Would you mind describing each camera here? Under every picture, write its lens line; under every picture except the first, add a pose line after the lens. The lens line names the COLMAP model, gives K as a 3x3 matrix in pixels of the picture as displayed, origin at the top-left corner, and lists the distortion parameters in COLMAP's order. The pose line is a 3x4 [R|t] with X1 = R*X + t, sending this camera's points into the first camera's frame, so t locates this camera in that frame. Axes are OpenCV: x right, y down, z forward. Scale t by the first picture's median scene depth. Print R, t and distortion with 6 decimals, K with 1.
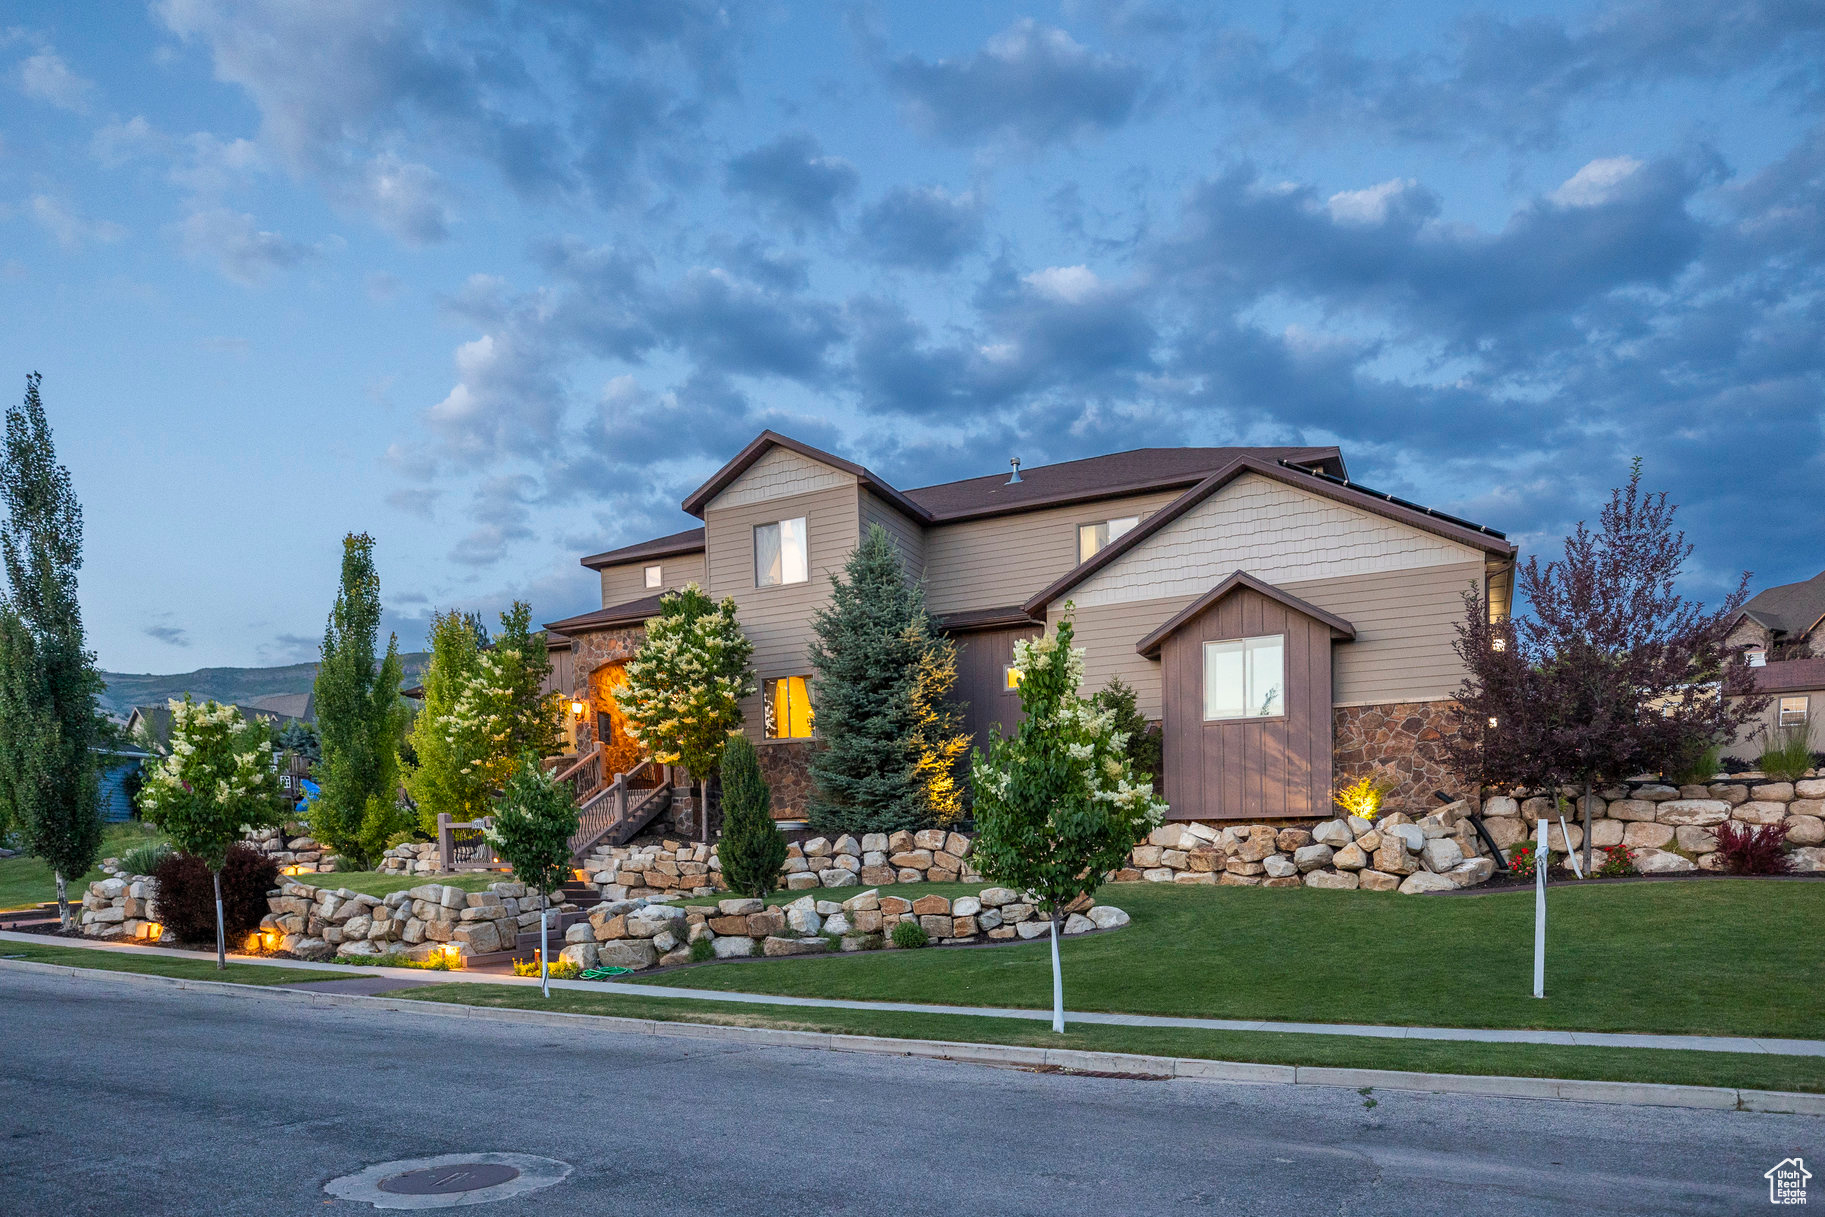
lens RADIAL K [[1095.4, 0, 911.7], [0, 1095.4, 606.4], [0, 0, 1]] dist [0.006938, -0.000961]
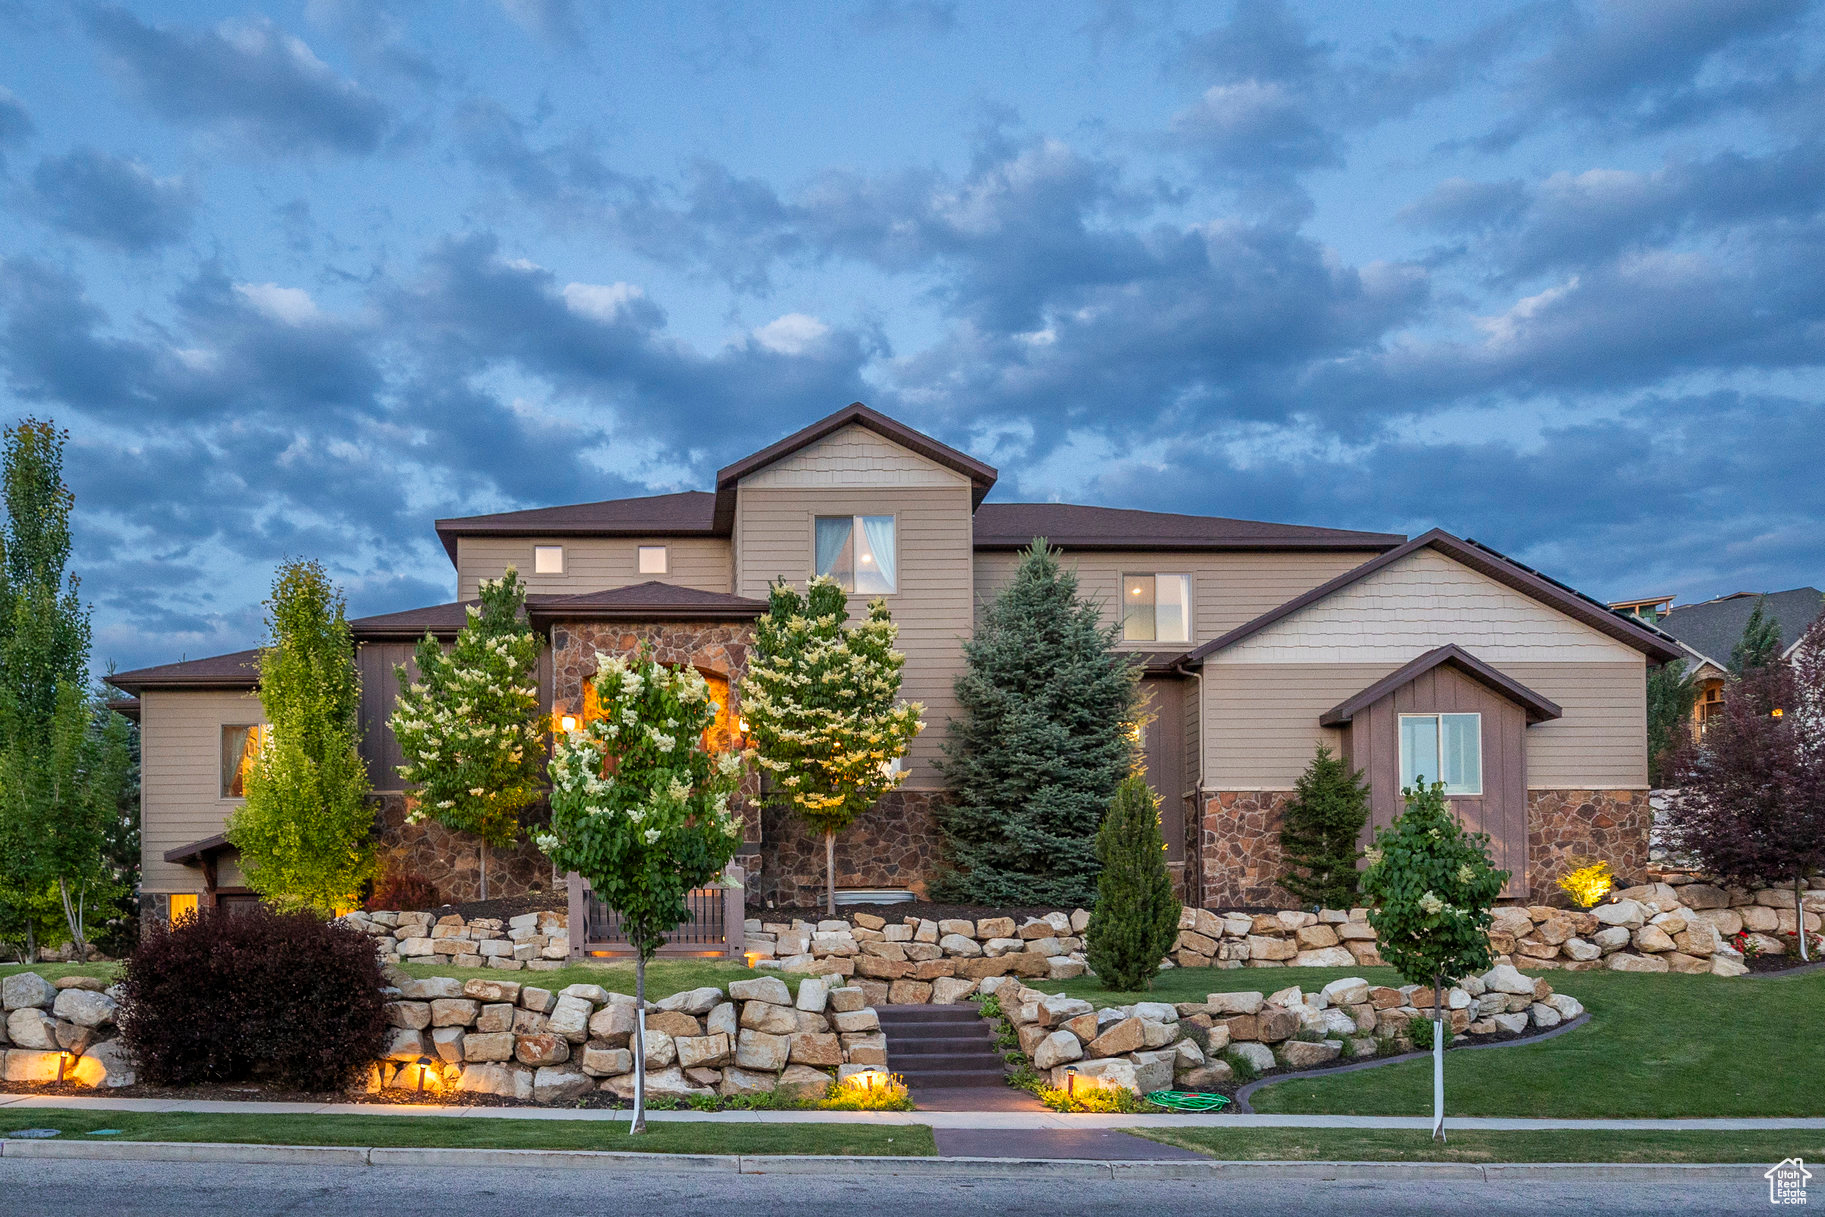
lens RADIAL K [[1146.4, 0, 912.1], [0, 1146.4, 613.1], [0, 0, 1]] dist [-0.000778, 0.002176]
pose [[0.888199, 0.129241, 0.440907, -0.607150], [-0.107758, 0.991453, -0.073544, 0.069528], [-0.446644, 0.017811, 0.894535, 0.303966]]
